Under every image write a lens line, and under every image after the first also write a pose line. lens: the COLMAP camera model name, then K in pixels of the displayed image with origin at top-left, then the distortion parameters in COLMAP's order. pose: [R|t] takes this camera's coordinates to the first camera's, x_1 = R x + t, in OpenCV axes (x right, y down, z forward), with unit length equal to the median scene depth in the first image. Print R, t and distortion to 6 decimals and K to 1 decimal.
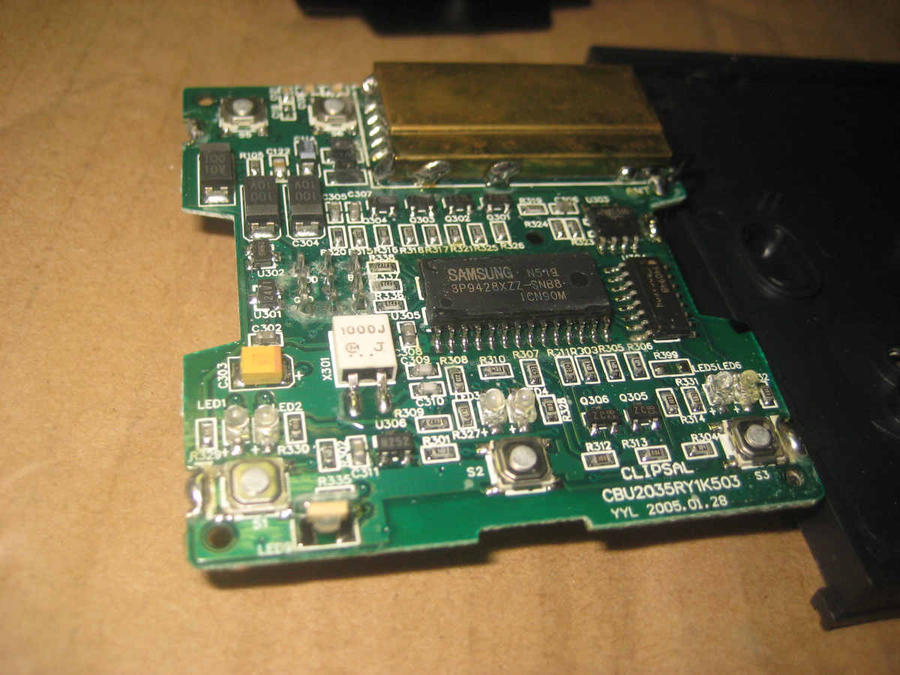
lens RADIAL K [[947.8, 0, 450.0], [0, 947.8, 337.5], [0, 0, 1]] dist [-0.152228, 0.170543]
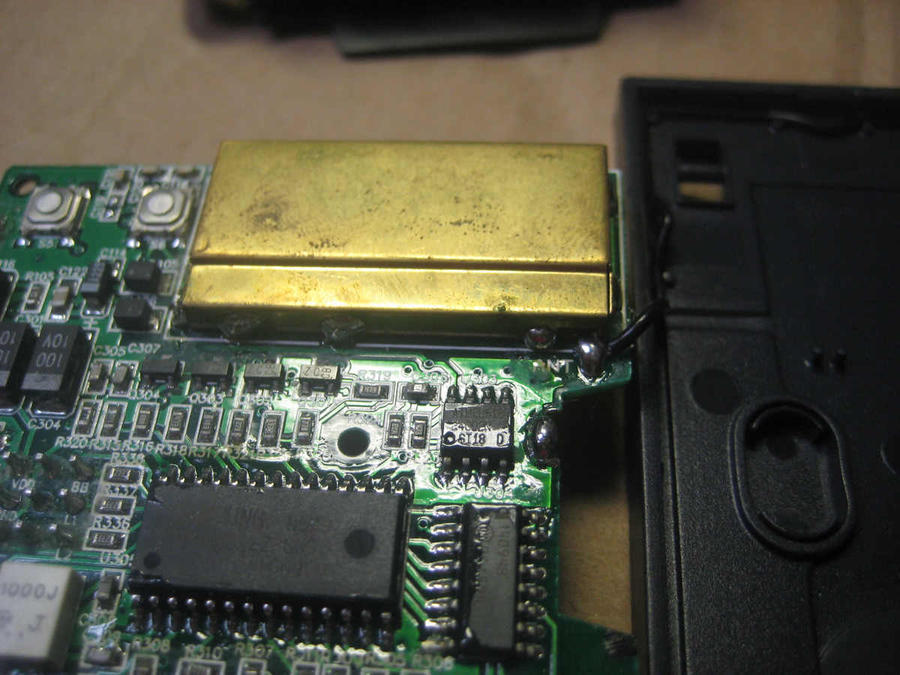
lens RADIAL K [[947.8, 0, 450.0], [0, 947.8, 337.5], [0, 0, 1]] dist [-0.152228, 0.170543]
pose [[0.944641, 0.113196, -0.307962, 0.389483], [-0.072226, 0.987320, 0.141359, -0.307220], [0.320059, -0.111290, 0.940838, 0.422380]]
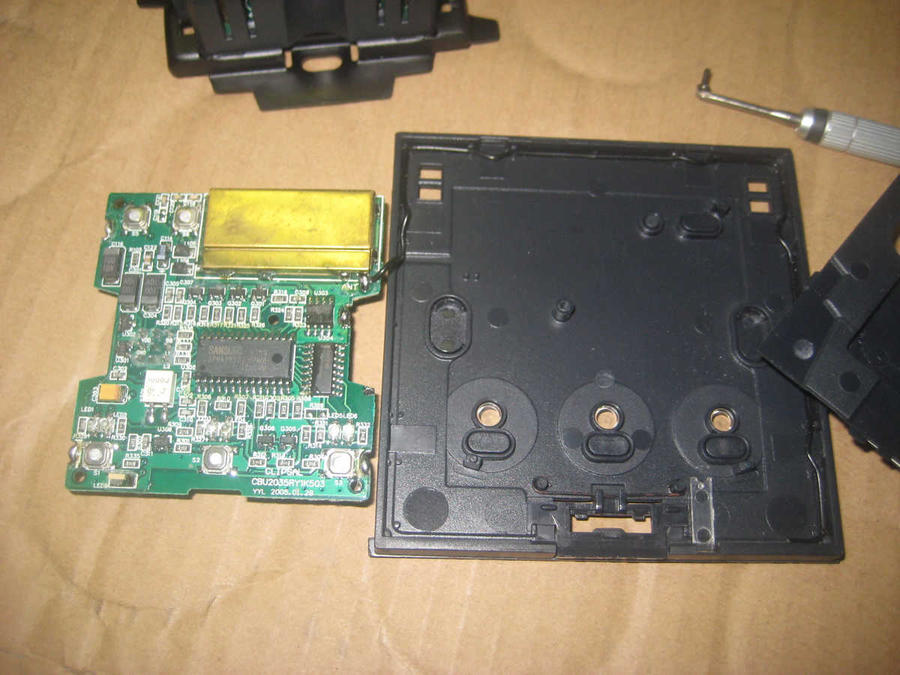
lens RADIAL K [[947.8, 0, 450.0], [0, 947.8, 337.5], [0, 0, 1]] dist [-0.152228, 0.170543]
pose [[0.966721, 0.158506, -0.200813, 0.851694], [-0.075607, 0.926890, 0.367638, -0.828753], [0.244405, -0.340221, 0.908029, -0.612716]]
